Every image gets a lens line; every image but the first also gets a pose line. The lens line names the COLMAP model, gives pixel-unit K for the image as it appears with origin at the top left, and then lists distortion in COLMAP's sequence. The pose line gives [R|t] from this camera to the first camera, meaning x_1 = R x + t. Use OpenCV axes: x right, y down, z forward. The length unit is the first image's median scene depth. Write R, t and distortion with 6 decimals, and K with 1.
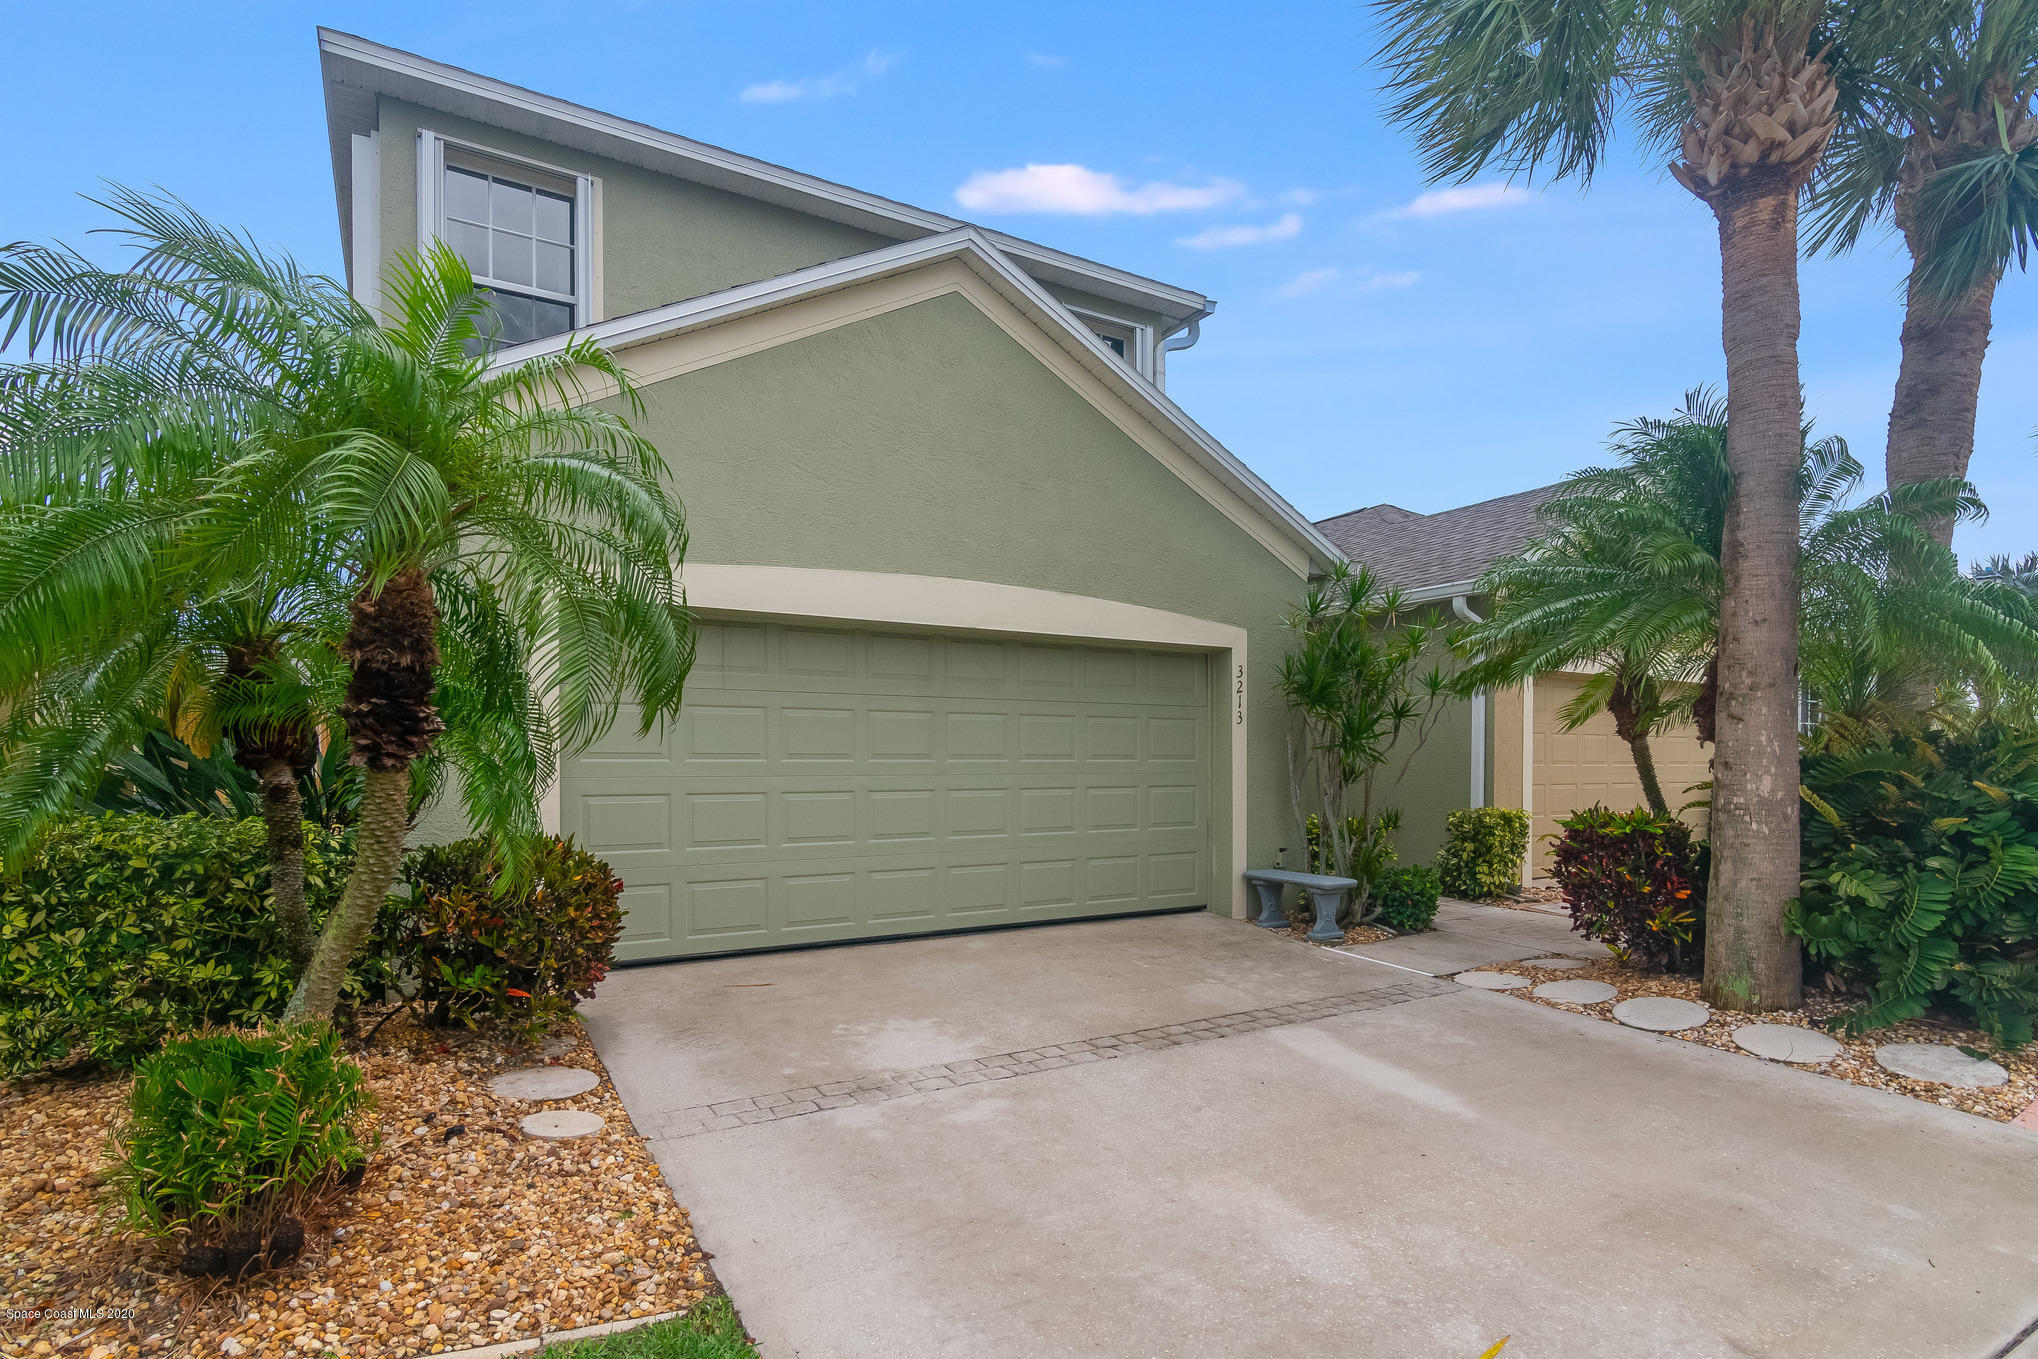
lens RADIAL K [[994.8, 0, 904.9], [0, 994.8, 760.9], [0, 0, 1]] dist [-0.002274, 0.001233]
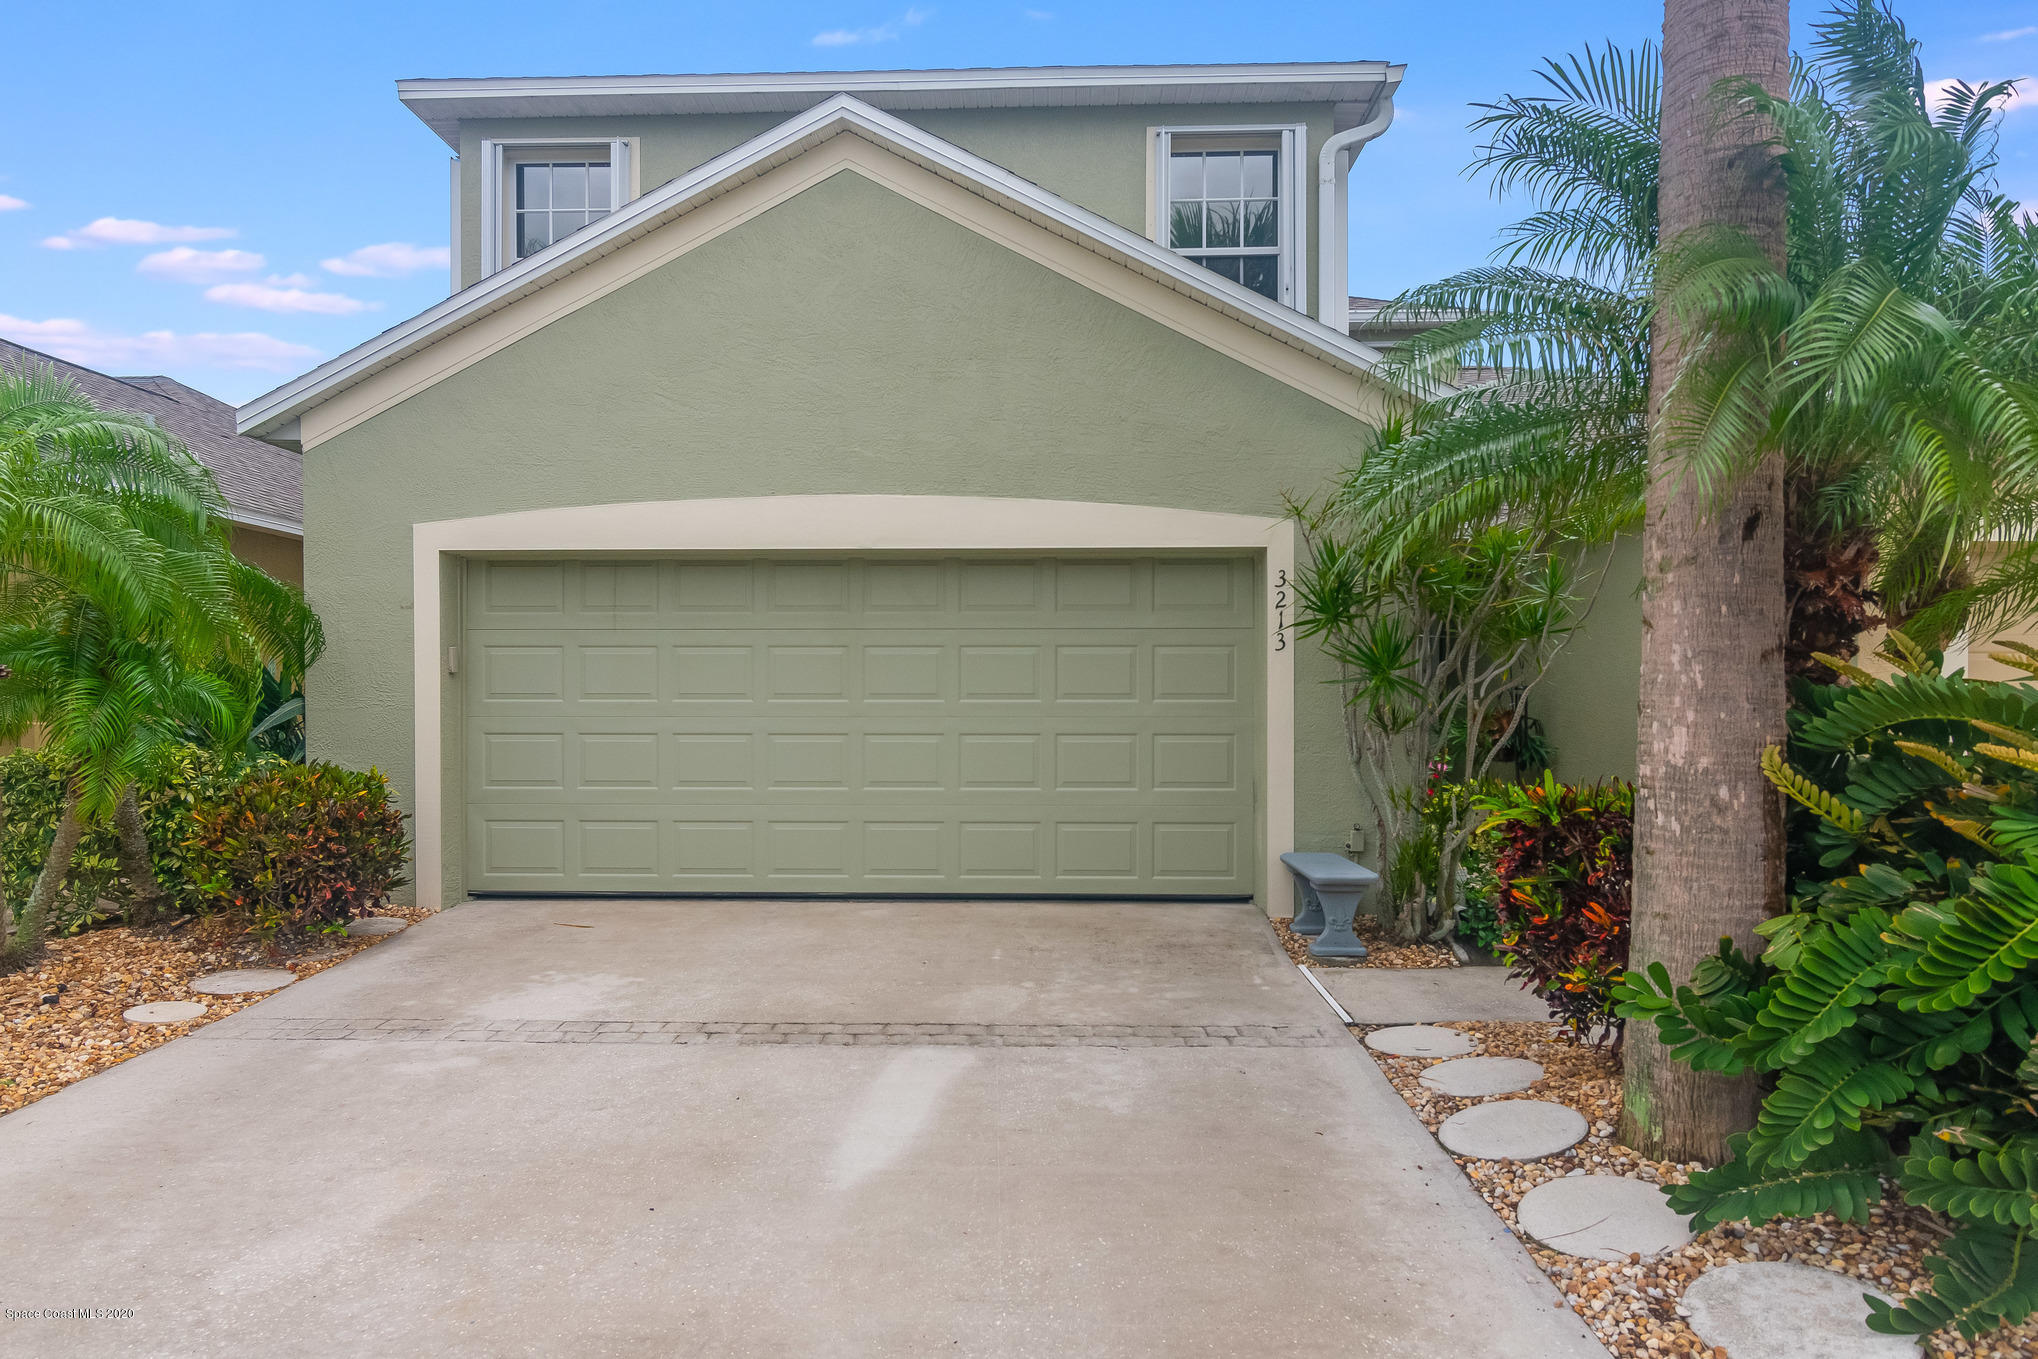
lens RADIAL K [[1109.2, 0, 974.8], [0, 1109.2, 701.7], [0, 0, 1]] dist [0.000698, -0.000702]
pose [[0.856592, 0.000006, -0.515994, 0.795249], [-0.000381, 1.000000, -0.000620, 0.001433], [0.515993, 0.000728, 0.856592, 0.262476]]
